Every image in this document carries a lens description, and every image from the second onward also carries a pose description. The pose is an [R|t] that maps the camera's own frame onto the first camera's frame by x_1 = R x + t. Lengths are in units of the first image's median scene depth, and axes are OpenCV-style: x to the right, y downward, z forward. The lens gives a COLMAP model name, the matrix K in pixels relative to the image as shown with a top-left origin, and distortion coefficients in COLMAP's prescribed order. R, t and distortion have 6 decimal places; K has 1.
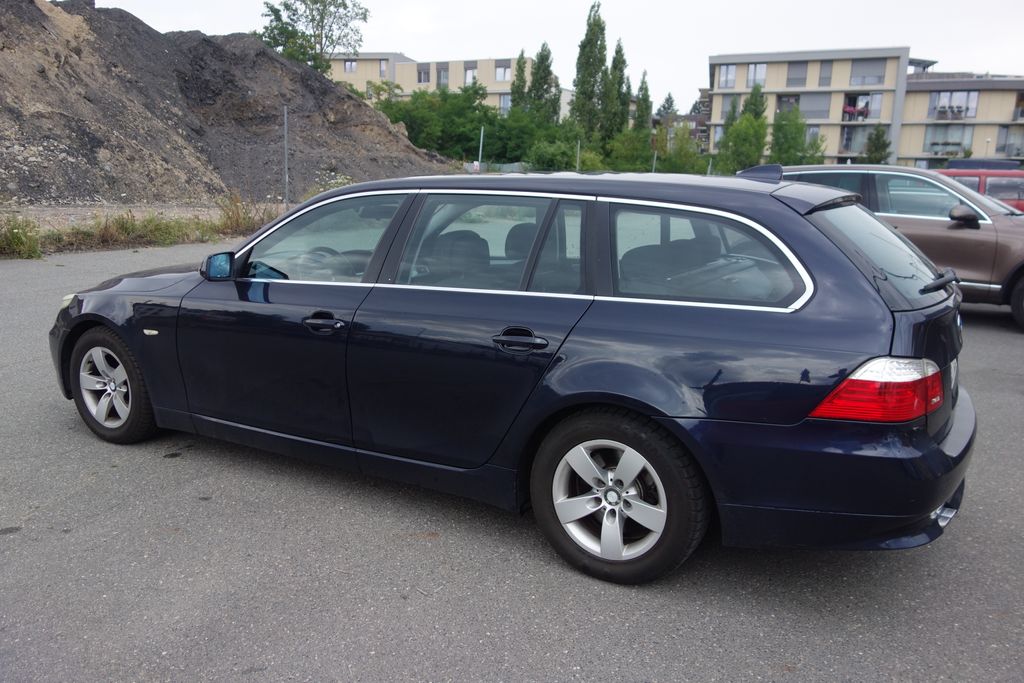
lens RADIAL K [[815.2, 0, 512.7], [0, 815.2, 339.6], [0, 0, 1]] dist [0.005757, -0.001033]
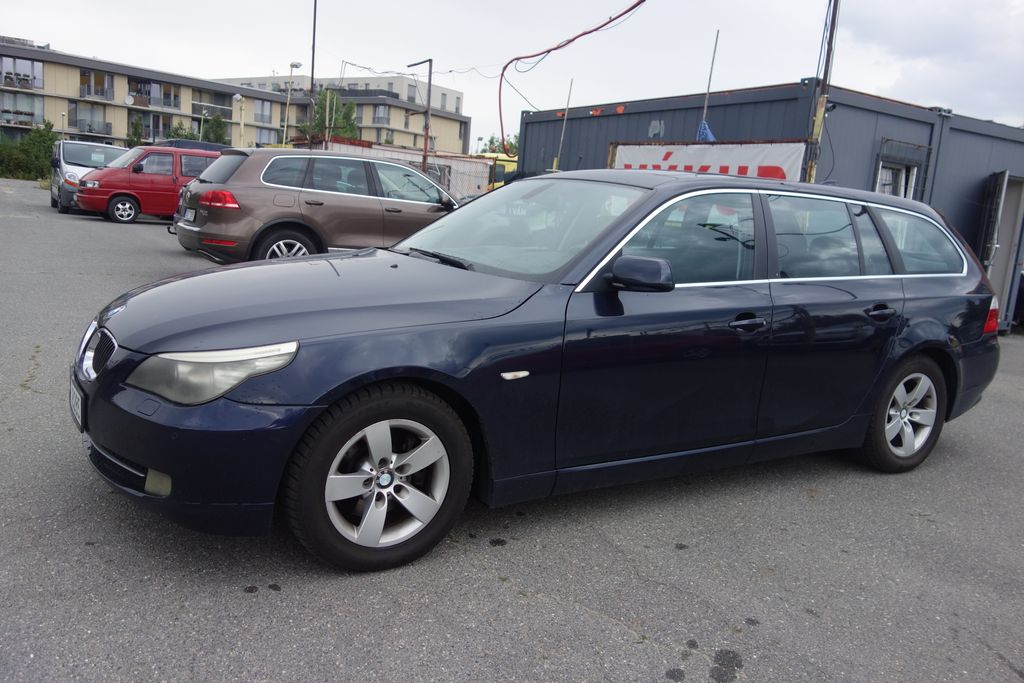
lens RADIAL K [[815.2, 0, 510.9], [0, 815.2, 337.1], [0, 0, 1]] dist [0.005757, -0.001033]
pose [[0.474894, -0.132339, 0.870036, -0.106420], [0.105087, 0.990082, 0.093239, -0.010883], [-0.873746, 0.047151, 0.484091, 0.066412]]
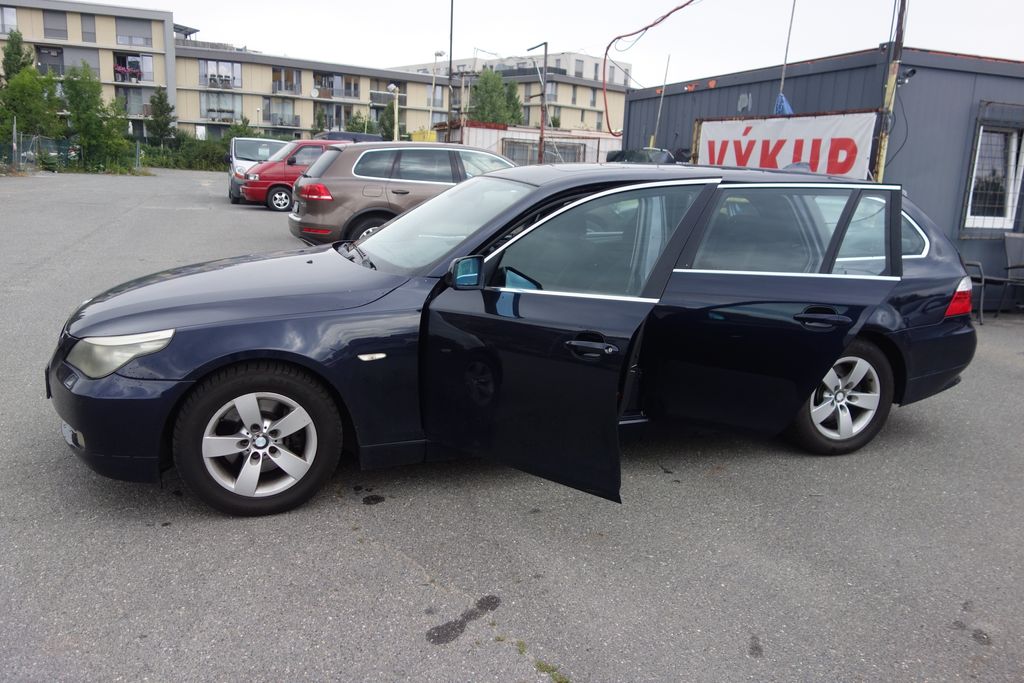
lens RADIAL K [[815.2, 0, 510.7], [0, 815.2, 338.1], [0, 0, 1]] dist [0.005757, -0.001033]
pose [[0.651332, -0.157240, 0.742322, -0.096914], [0.125012, 0.987162, 0.099414, -0.009280], [-0.748424, 0.028048, 0.662627, 0.034988]]
